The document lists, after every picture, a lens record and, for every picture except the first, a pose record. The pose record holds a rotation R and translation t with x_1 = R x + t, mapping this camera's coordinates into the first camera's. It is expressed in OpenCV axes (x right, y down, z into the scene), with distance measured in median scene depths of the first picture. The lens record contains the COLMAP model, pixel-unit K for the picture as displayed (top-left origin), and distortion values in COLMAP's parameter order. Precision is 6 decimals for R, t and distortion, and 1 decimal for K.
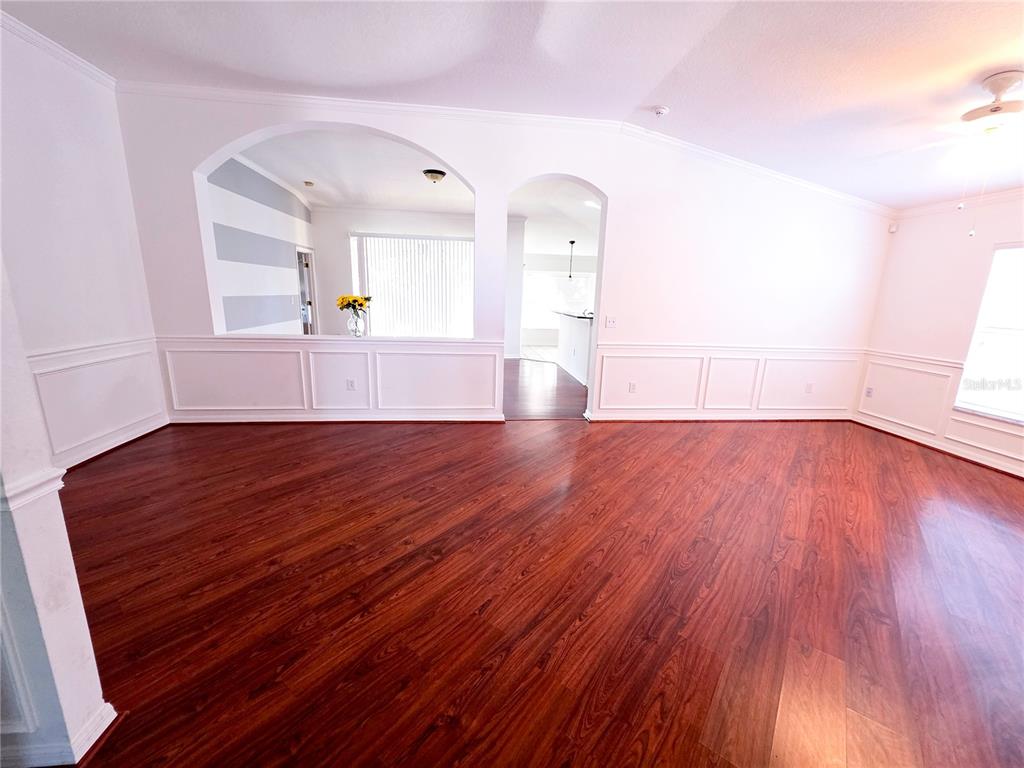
lens RADIAL K [[412.4, 0, 514.1], [0, 412.4, 383.9], [0, 0, 1]] dist [-0.000805, 0.000486]
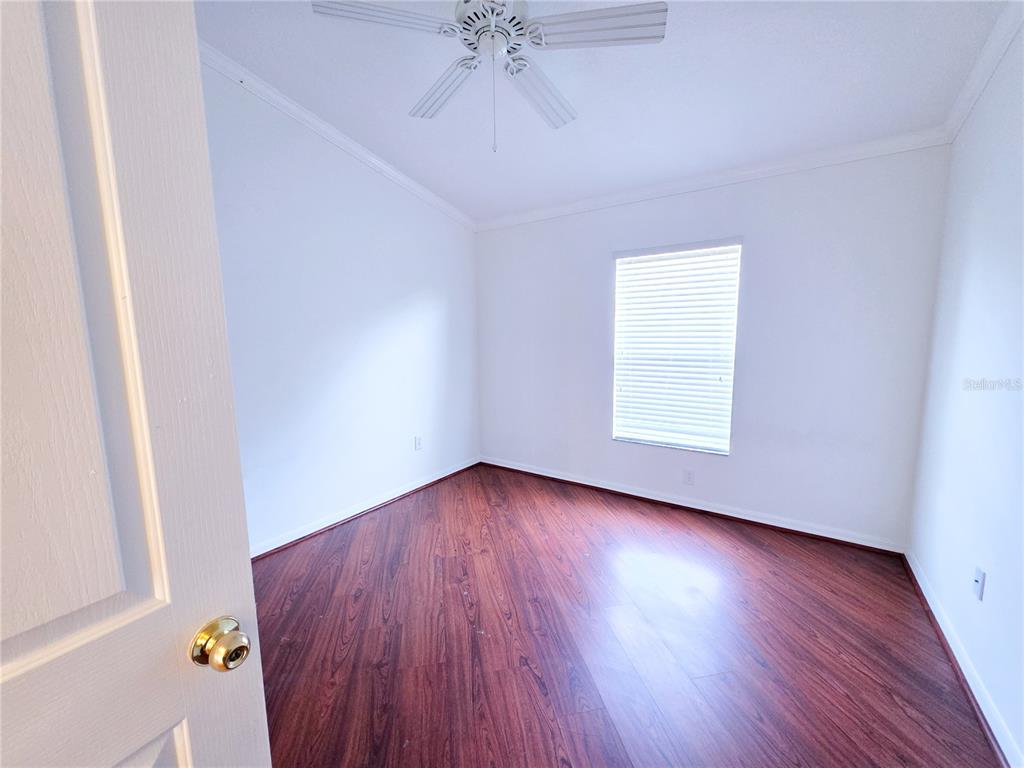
lens RADIAL K [[412.4, 0, 512.9], [0, 412.4, 383.9], [0, 0, 1]] dist [-0.000805, 0.000486]
pose [[-0.670196, 0.031941, -0.741497, 0.728022], [-0.192043, 0.957585, 0.214825, -0.291944], [0.716908, 0.286374, -0.635636, 1.541387]]
